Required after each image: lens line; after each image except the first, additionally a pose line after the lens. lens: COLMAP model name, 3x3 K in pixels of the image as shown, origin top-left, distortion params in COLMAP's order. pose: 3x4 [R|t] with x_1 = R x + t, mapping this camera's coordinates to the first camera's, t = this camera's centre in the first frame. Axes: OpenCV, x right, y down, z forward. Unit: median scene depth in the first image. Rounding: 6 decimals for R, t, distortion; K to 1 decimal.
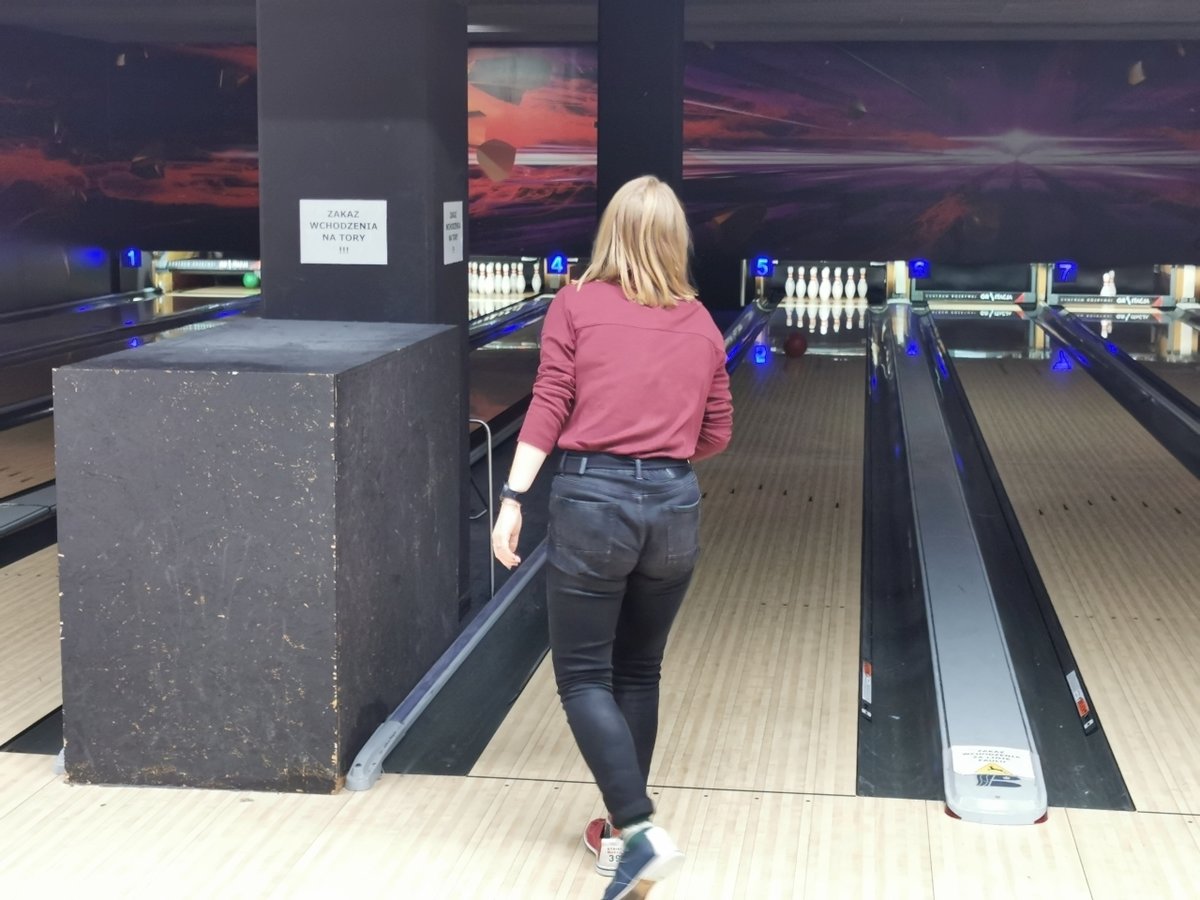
lens RADIAL K [[1961.0, 0, 570.4], [0, 1961.0, 402.2], [0, 0, 1]] dist [0.018759, 0.000000]
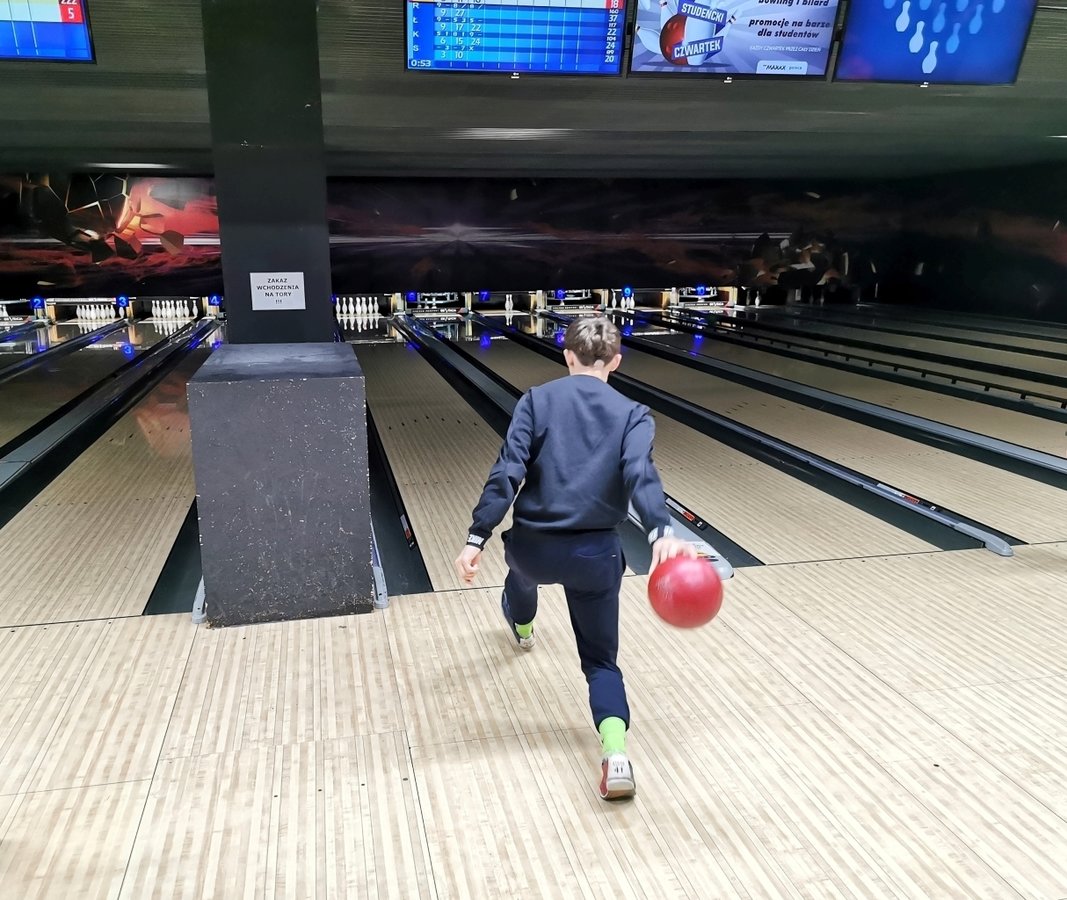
lens RADIAL K [[979.0, 0, 449.8], [0, 979.0, 459.5], [0, 0, 1]] dist [0.045869, -0.039679]
pose [[0.934772, -0.091545, 0.343252, -0.289497], [0.056518, 0.992244, 0.110717, -0.027228], [-0.350725, -0.084095, 0.932695, 0.129919]]
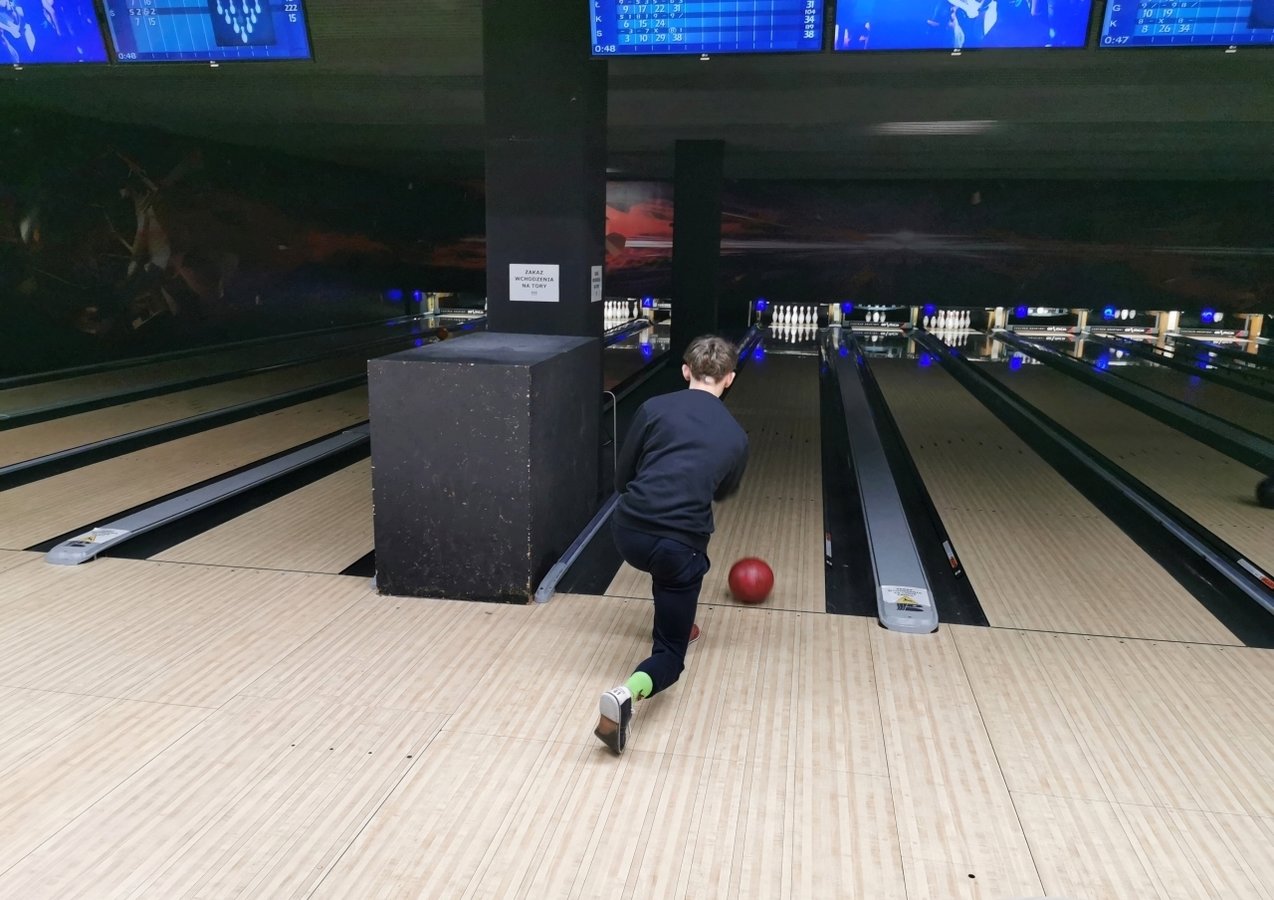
lens RADIAL K [[1020.5, 0, 616.0], [0, 1020.5, 468.9], [0, 0, 1]] dist [0.034918, -0.044611]
pose [[0.999442, 0.017802, -0.028268, -0.014385], [-0.015142, 0.995671, 0.091701, -0.006302], [0.029778, -0.091222, 0.995385, 0.082593]]
